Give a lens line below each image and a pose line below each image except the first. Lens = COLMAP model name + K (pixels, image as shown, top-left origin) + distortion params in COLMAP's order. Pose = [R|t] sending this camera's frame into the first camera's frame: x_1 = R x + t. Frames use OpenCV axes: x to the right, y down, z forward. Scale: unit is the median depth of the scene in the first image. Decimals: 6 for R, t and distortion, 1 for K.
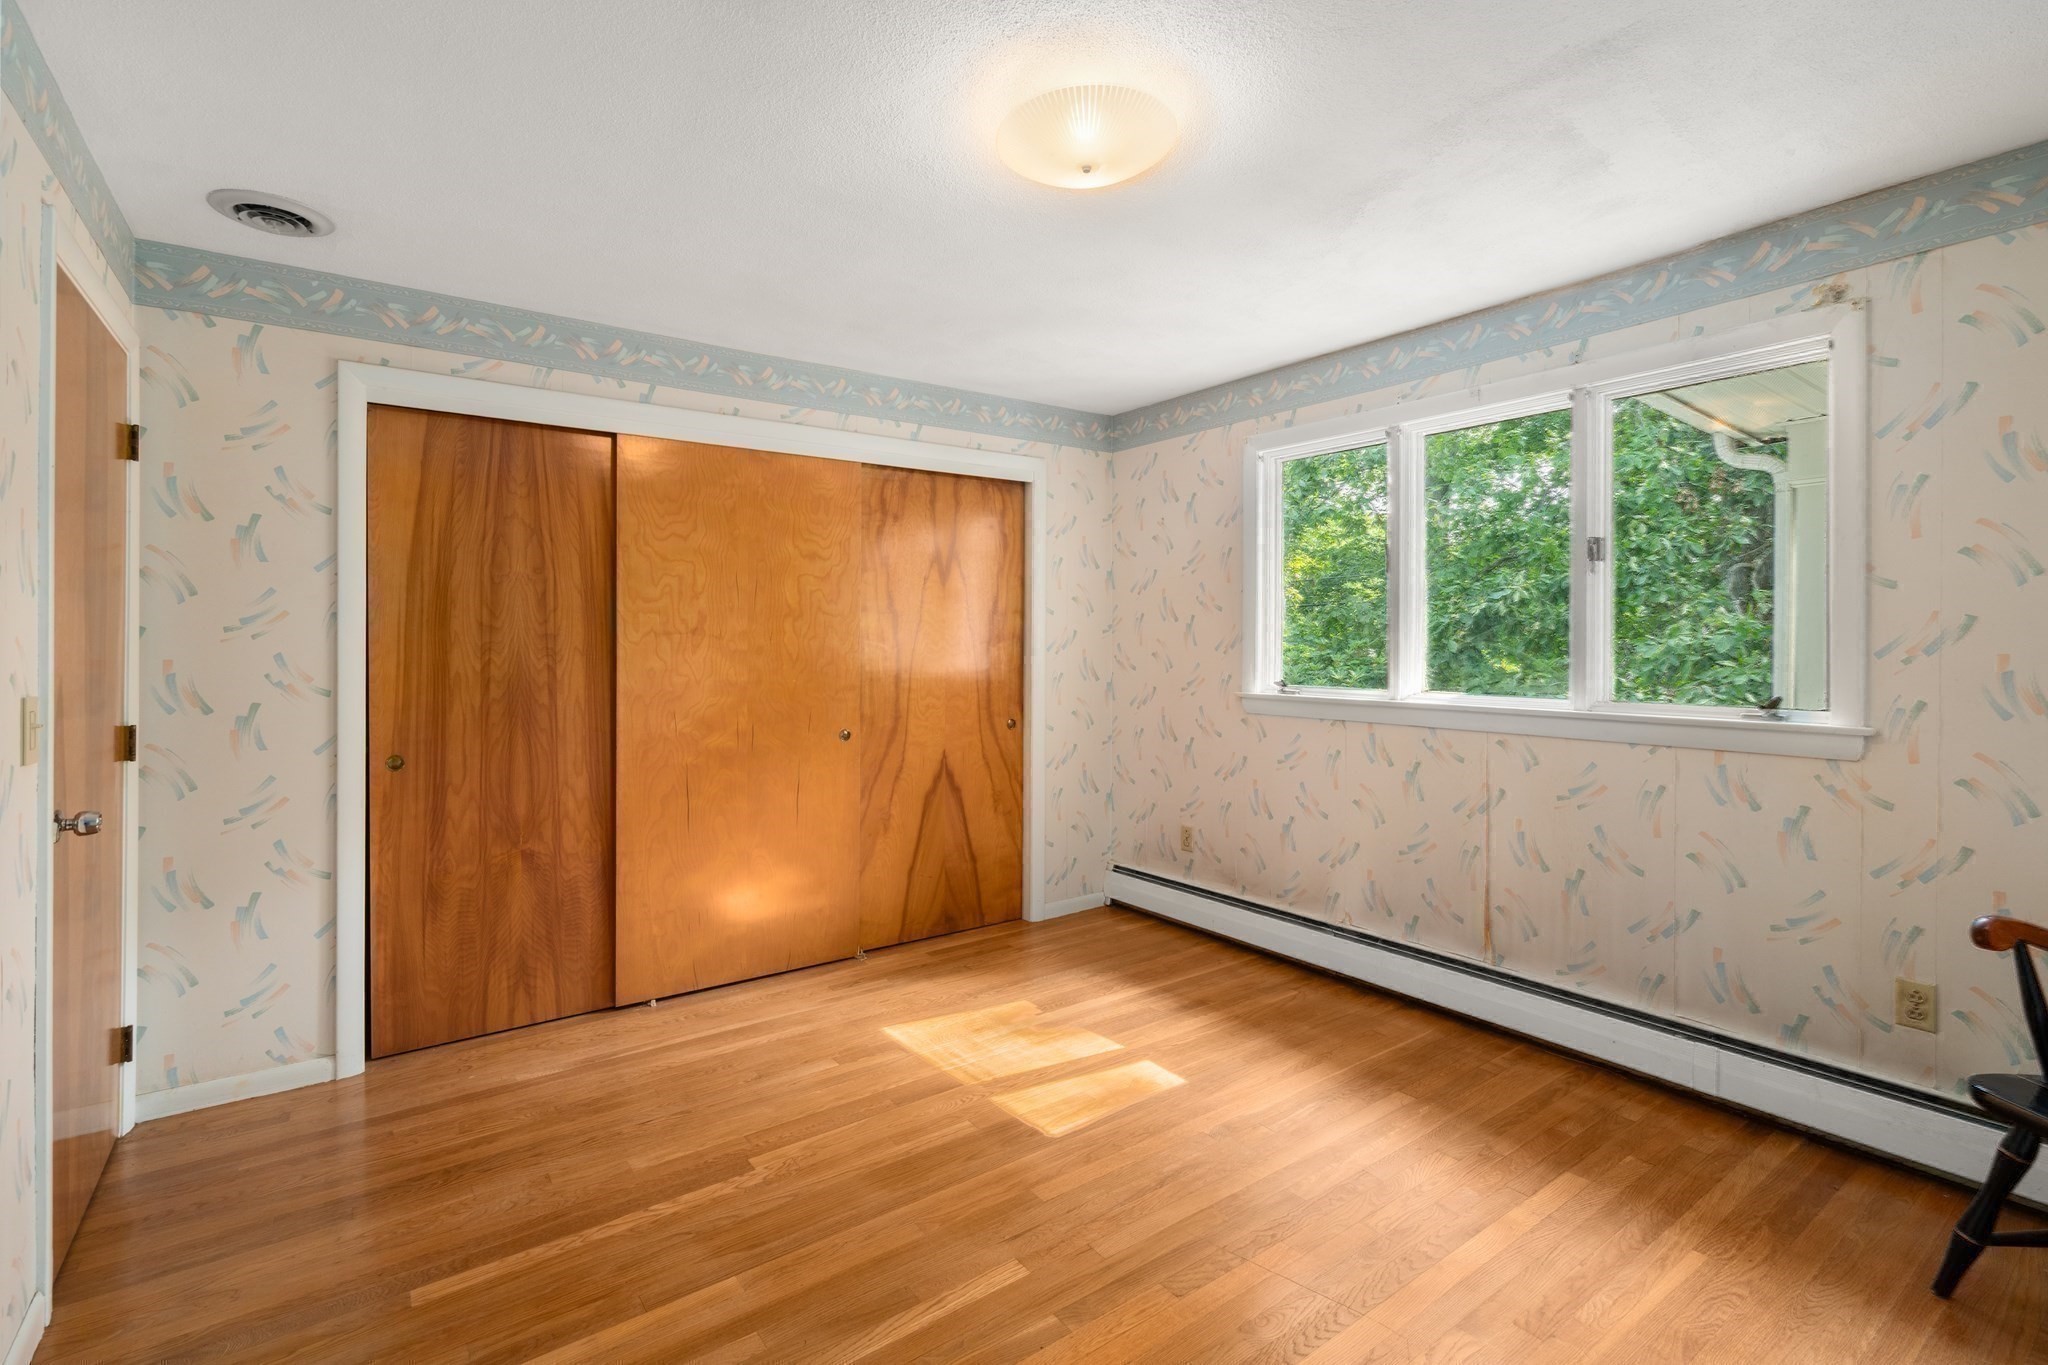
lens RADIAL K [[930.0, 0, 1019.3], [0, 930.0, 641.5], [0, 0, 1]] dist [-0.002122, 0.002258]
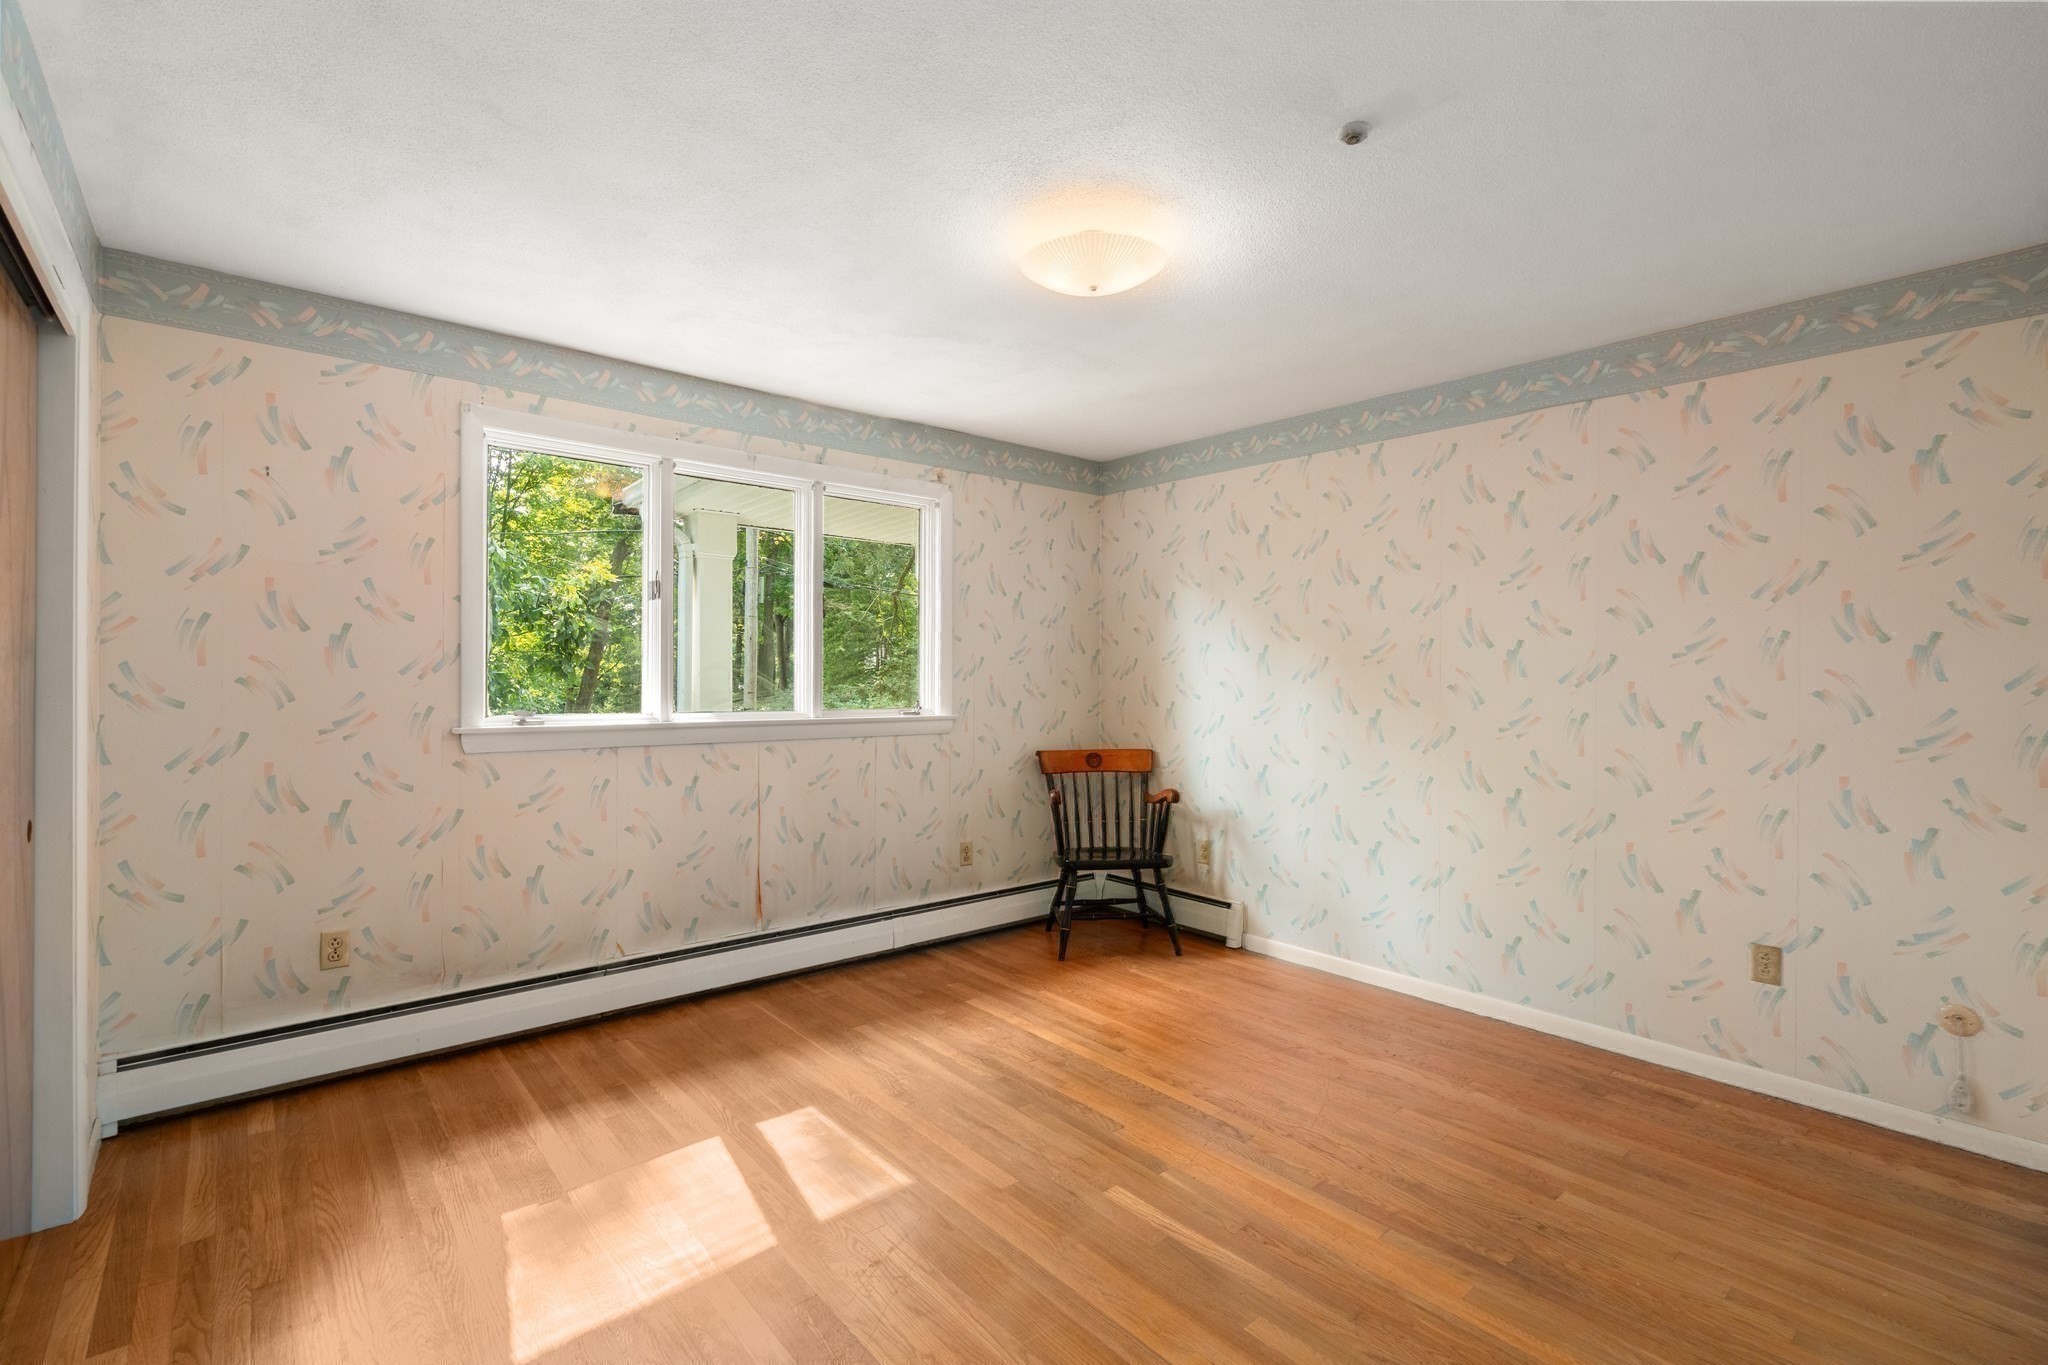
lens RADIAL K [[930.0, 0, 1027.8], [0, 930.0, 671.7], [0, 0, 1]] dist [-0.002122, 0.002258]
pose [[-0.078433, -0.001566, 0.996918, -0.738629], [-0.011878, 0.999929, 0.000636, 0.001548], [-0.996849, -0.011792, -0.078446, 0.751573]]
